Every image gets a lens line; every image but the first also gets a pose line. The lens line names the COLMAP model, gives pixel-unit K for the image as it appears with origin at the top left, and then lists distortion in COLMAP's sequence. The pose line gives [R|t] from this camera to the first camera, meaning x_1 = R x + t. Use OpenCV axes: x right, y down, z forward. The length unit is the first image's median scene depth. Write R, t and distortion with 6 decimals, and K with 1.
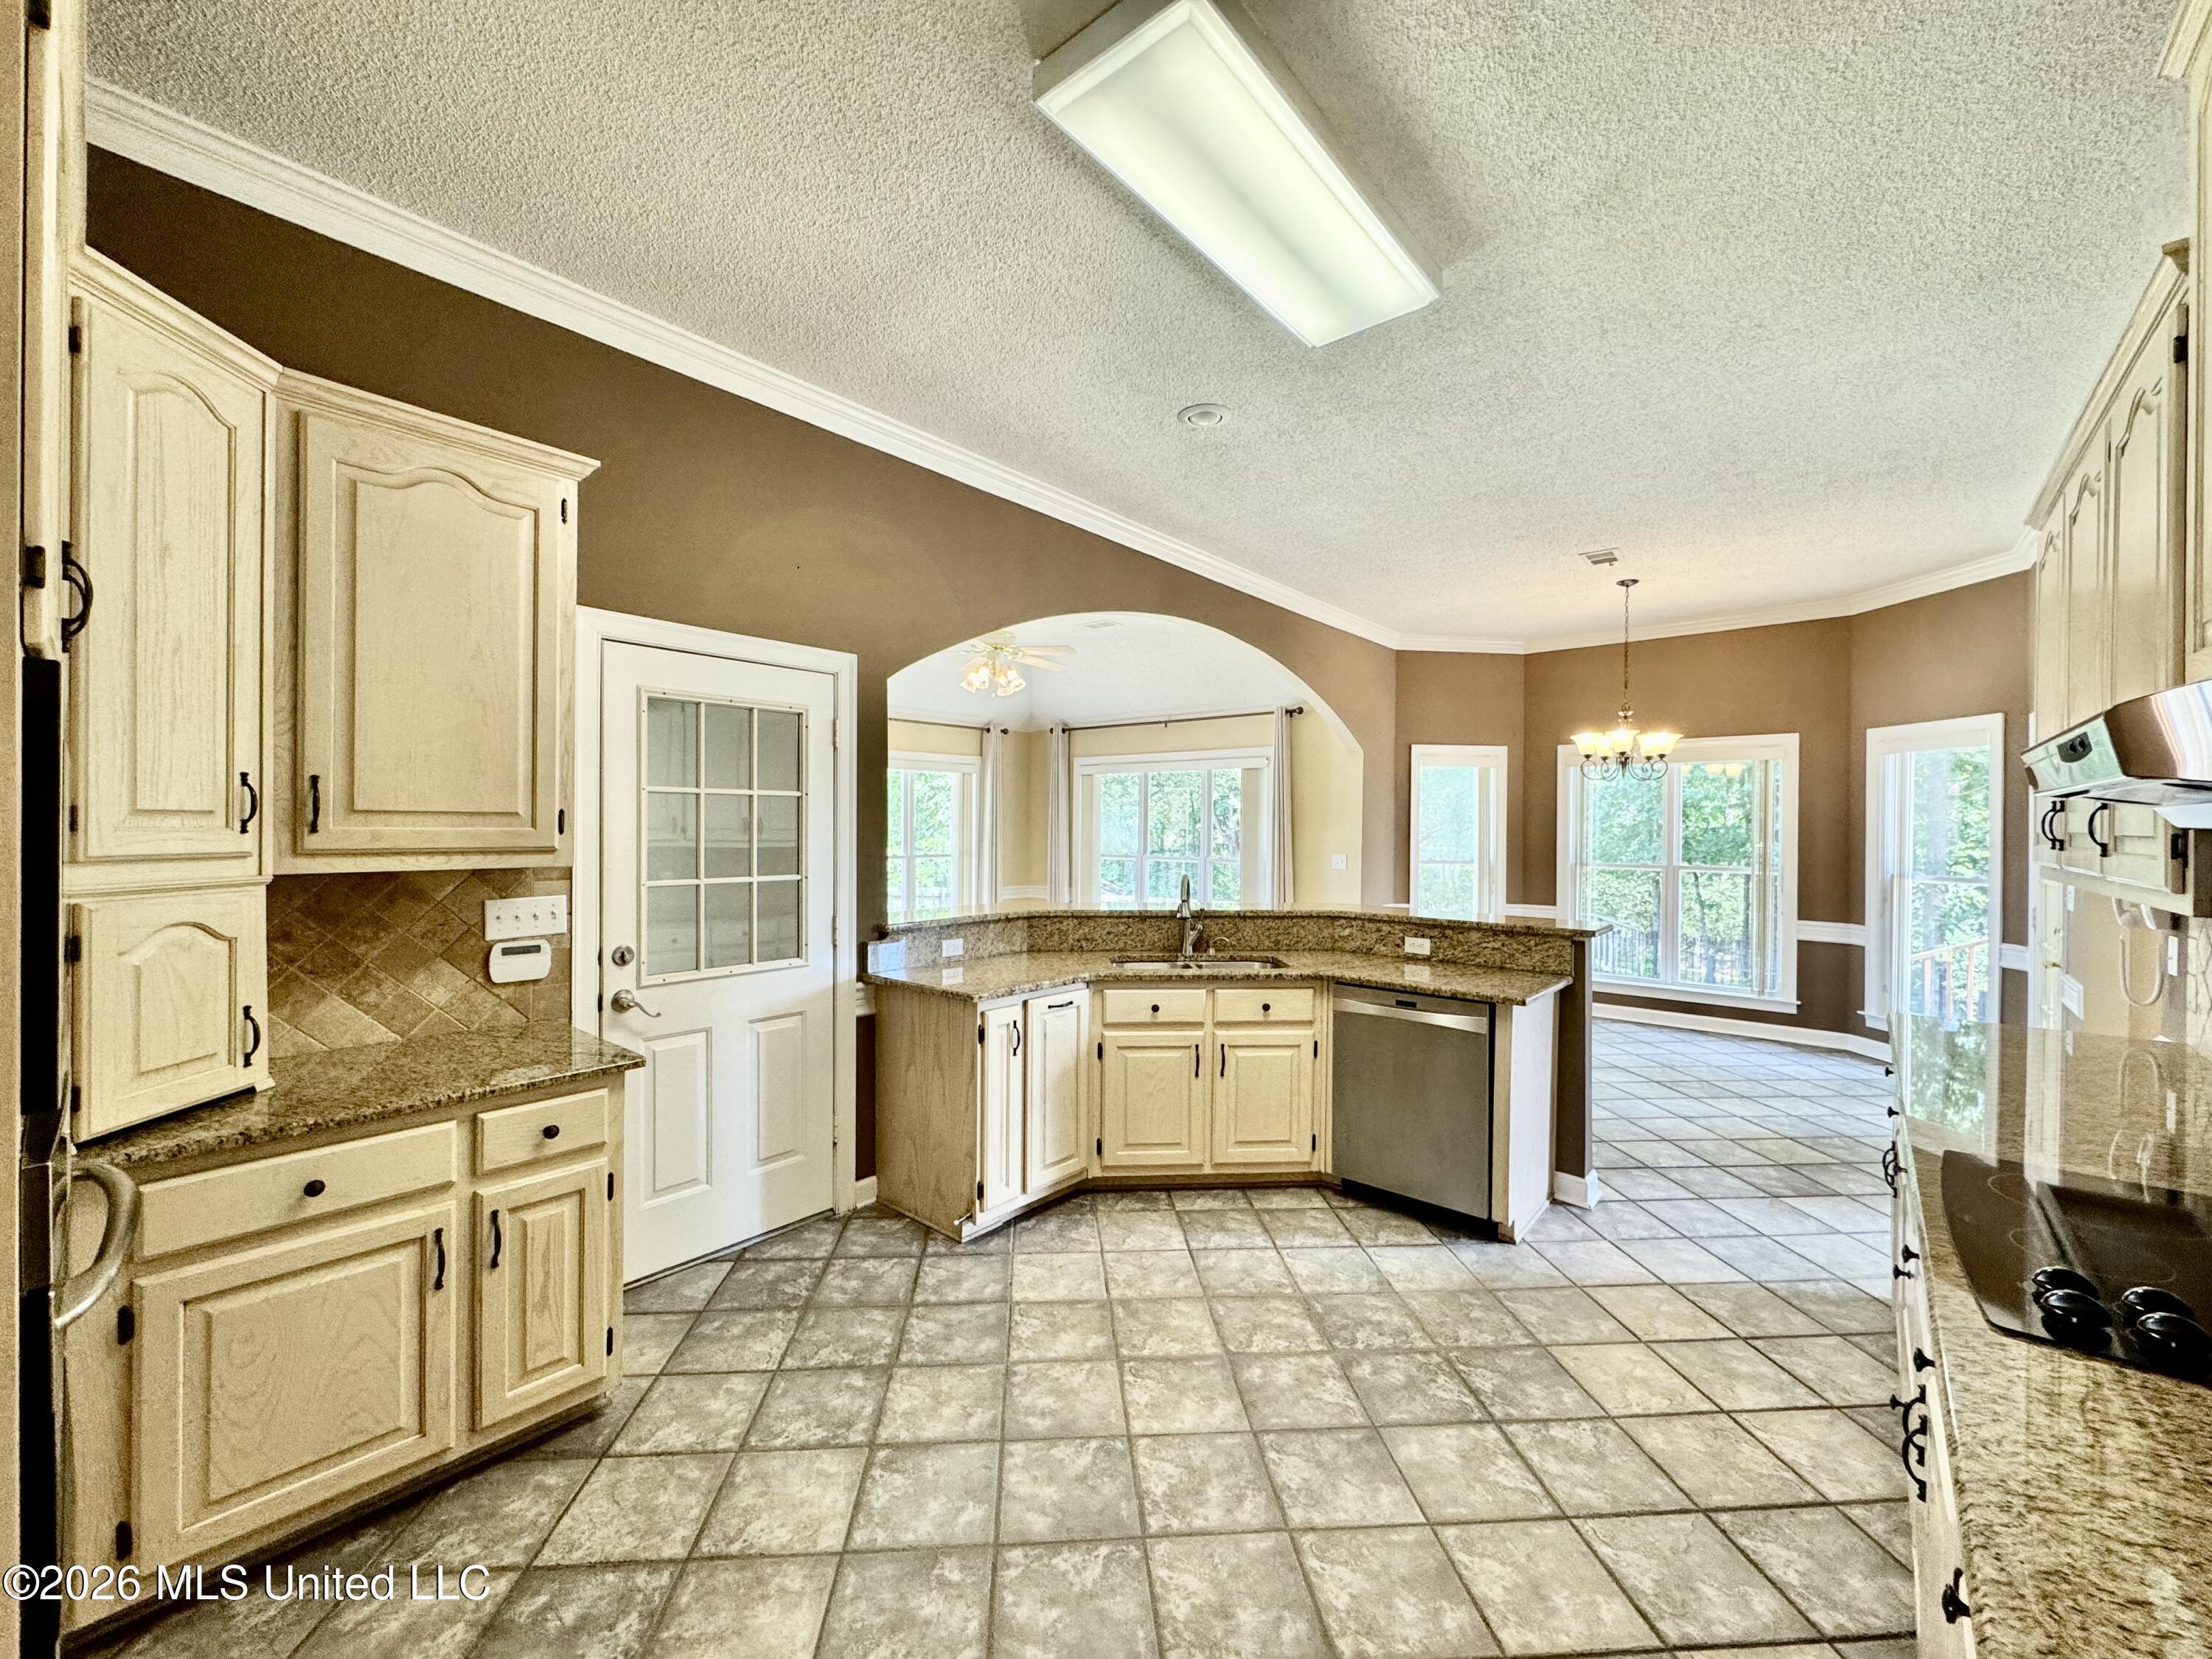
lens RADIAL K [[881.5, 0, 1101.0], [0, 881.5, 826.7], [0, 0, 1]] dist [0.001841, -0.000266]
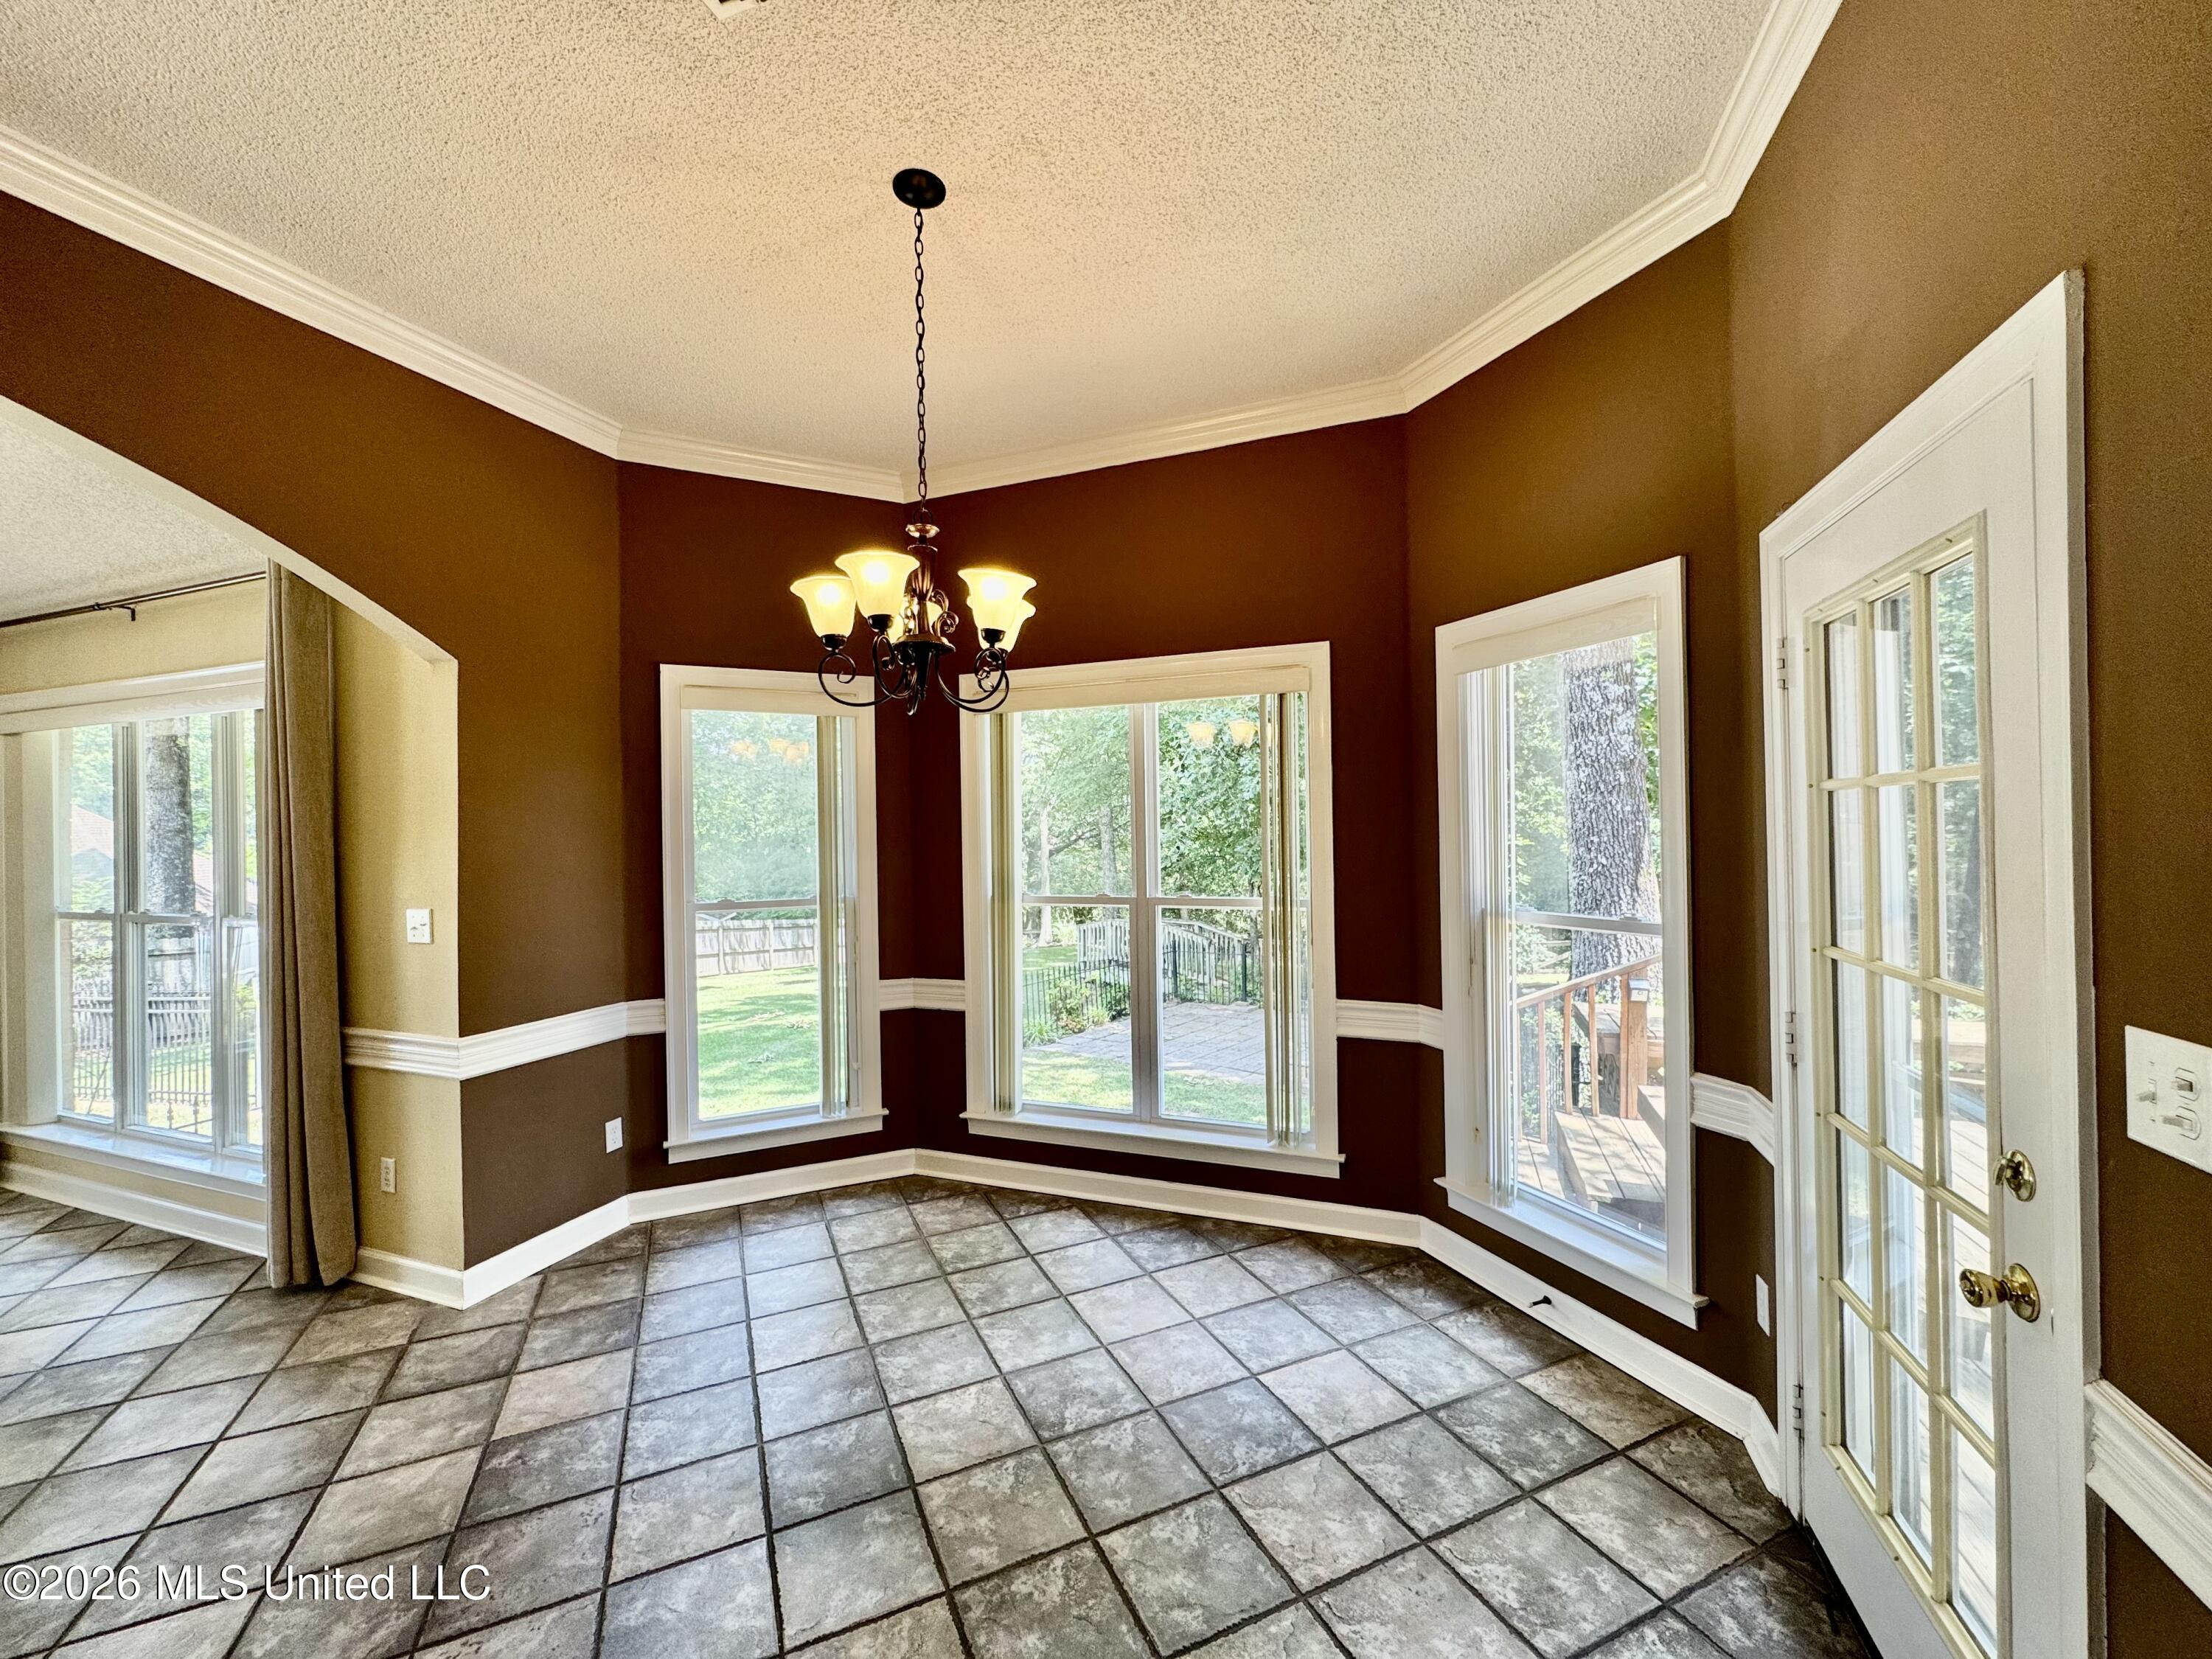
lens RADIAL K [[881.5, 0, 1092.3], [0, 881.5, 823.5], [0, 0, 1]] dist [0.001841, -0.000266]
pose [[0.940507, -0.024376, 0.338899, 0.479161], [0.026127, 0.999658, -0.000604, -0.001177], [-0.338768, 0.009423, 0.940823, 0.557675]]
